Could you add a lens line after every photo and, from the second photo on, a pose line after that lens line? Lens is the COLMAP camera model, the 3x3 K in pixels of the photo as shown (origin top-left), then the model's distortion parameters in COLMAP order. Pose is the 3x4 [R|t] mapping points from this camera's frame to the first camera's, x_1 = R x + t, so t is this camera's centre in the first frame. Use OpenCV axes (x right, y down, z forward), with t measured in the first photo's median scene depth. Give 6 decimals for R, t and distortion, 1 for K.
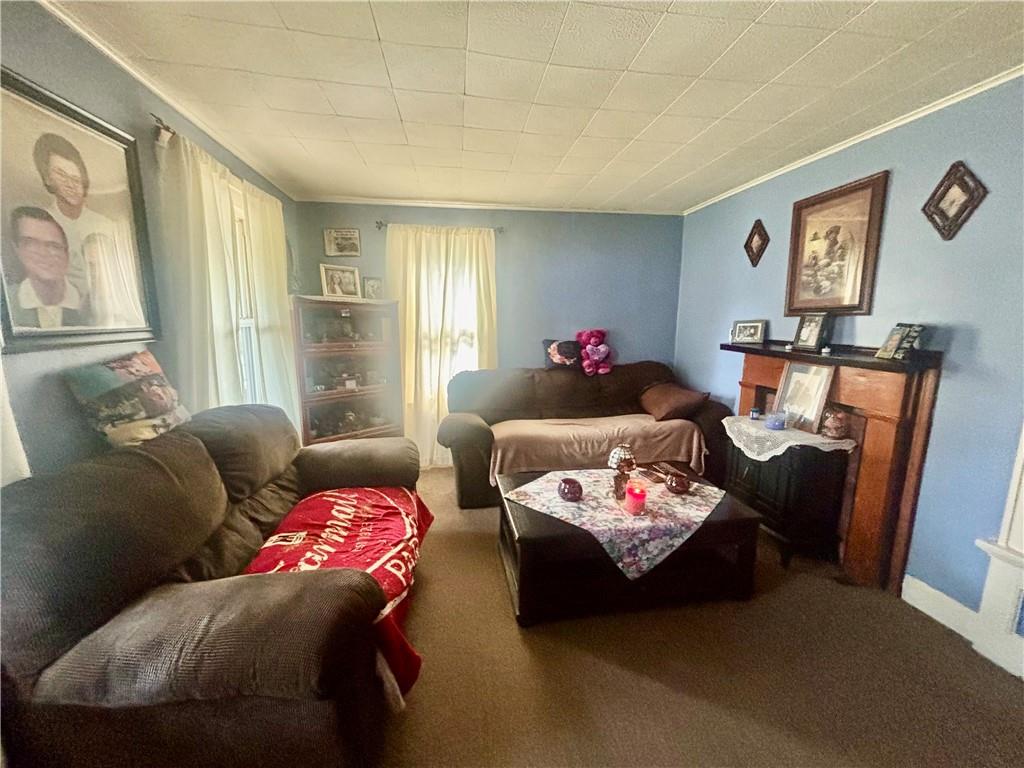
lens RADIAL K [[414.7, 0, 511.7], [0, 414.7, 385.6], [0, 0, 1]] dist [-0.001889, 0.000914]
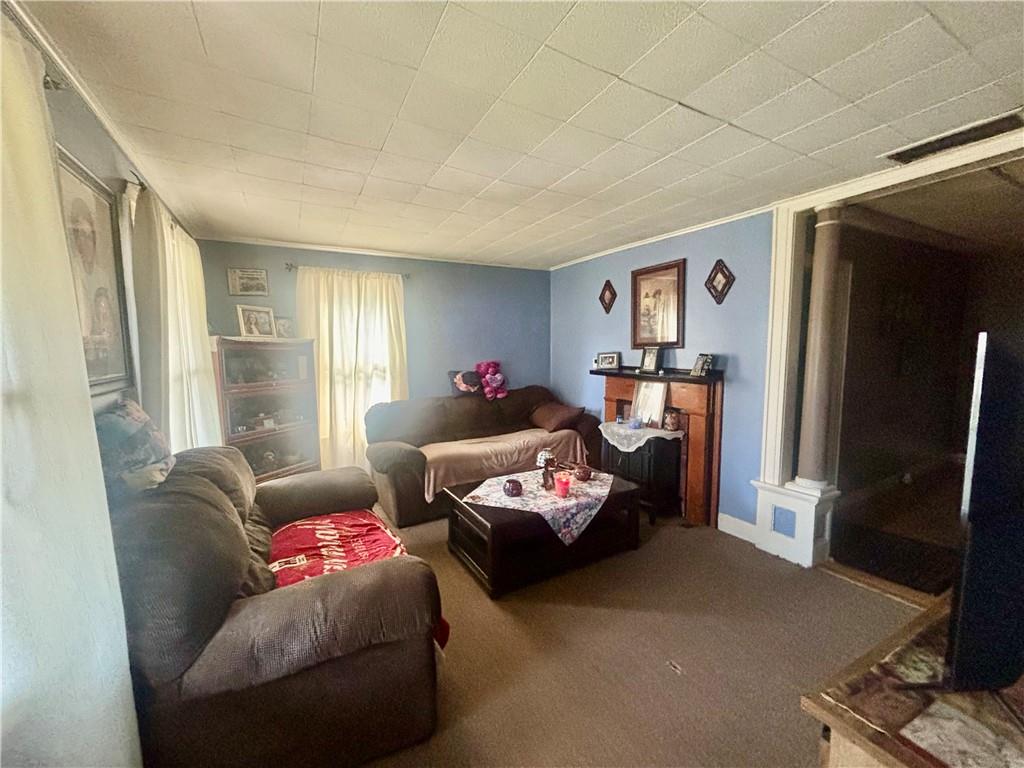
lens RADIAL K [[414.7, 0, 511.7], [0, 414.7, 387.0], [0, 0, 1]] dist [-0.001889, 0.000914]
pose [[0.934566, -0.050333, 0.352212, -0.273167], [0.073249, 0.995955, -0.052034, 0.006411], [-0.348169, 0.074429, 0.934473, -0.200851]]
